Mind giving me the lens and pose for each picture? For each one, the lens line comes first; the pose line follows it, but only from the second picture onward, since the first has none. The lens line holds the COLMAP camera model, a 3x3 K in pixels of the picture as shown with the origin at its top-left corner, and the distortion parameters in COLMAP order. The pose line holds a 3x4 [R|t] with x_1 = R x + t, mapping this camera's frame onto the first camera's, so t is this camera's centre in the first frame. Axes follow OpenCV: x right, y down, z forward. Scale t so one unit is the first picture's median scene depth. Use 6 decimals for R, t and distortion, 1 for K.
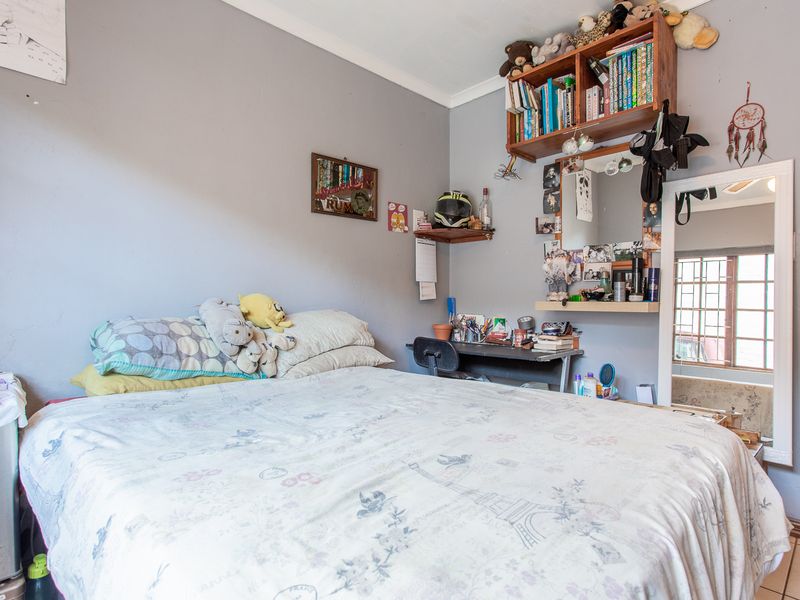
lens RADIAL K [[437.8, 0, 400.0], [0, 437.8, 300.0], [0, 0, 1]] dist [-0.000486, 0.000818]
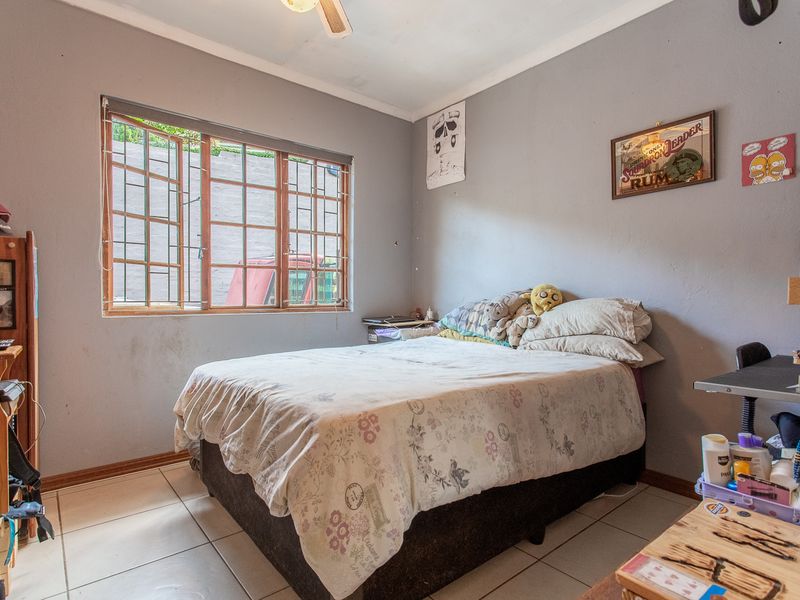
lens RADIAL K [[437.8, 0, 400.0], [0, 437.8, 300.0], [0, 0, 1]] dist [-0.000486, 0.000818]
pose [[-0.084059, 0.003204, -0.996456, 0.750810], [-0.004584, 0.999983, 0.003602, 0.022432], [0.996450, 0.004871, -0.084043, 0.547933]]
